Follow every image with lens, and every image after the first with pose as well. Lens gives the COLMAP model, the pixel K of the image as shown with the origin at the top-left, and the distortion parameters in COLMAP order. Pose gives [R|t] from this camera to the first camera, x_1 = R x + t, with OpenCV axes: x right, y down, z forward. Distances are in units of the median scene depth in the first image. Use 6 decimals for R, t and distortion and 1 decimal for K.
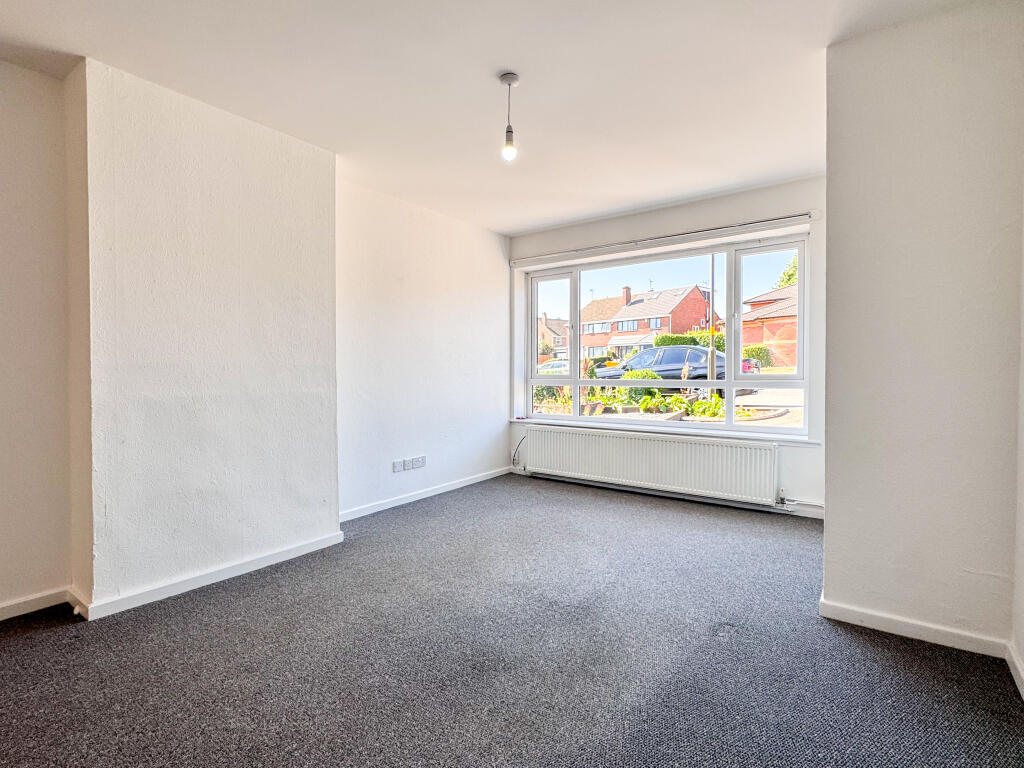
lens RADIAL K [[508.5, 0, 512.0], [0, 508.5, 384.0], [0, 0, 1]] dist [-0.000528, 0.000474]
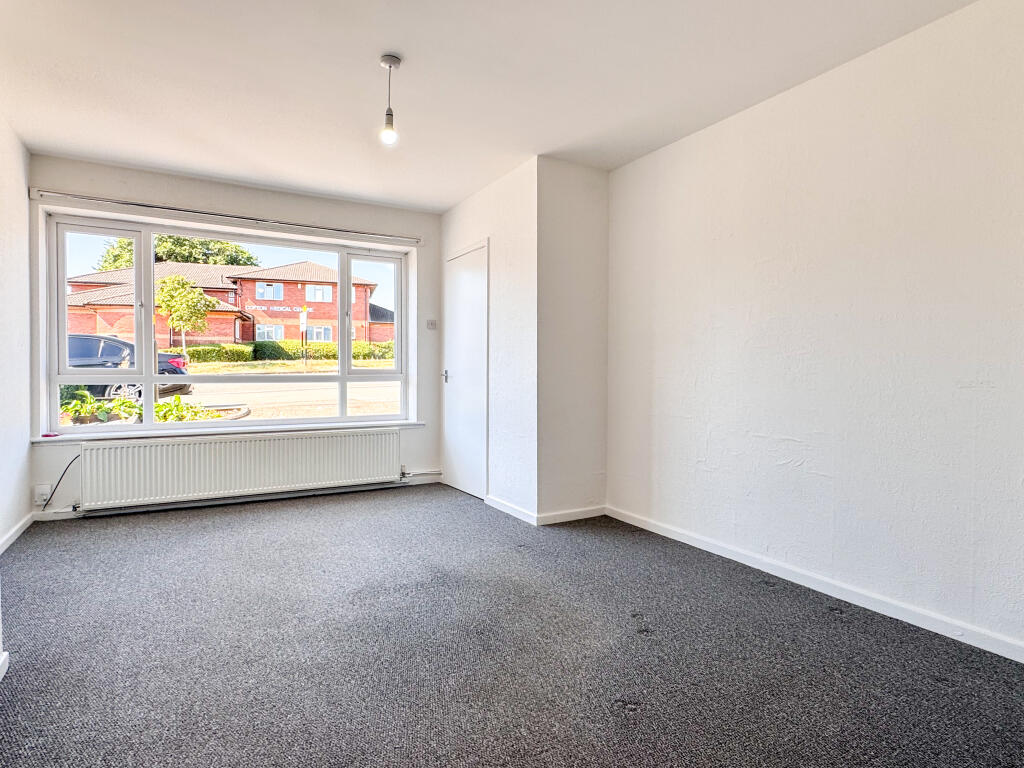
lens RADIAL K [[568.0, 0, 512.0], [0, 568.0, 384.0], [0, 0, 1]] dist [0.000882, 0.000515]
pose [[0.406996, -0.018450, 0.913243, -0.425736], [0.020105, 0.999735, 0.011237, 0.005272], [-0.913209, 0.013787, 0.407259, 0.164047]]
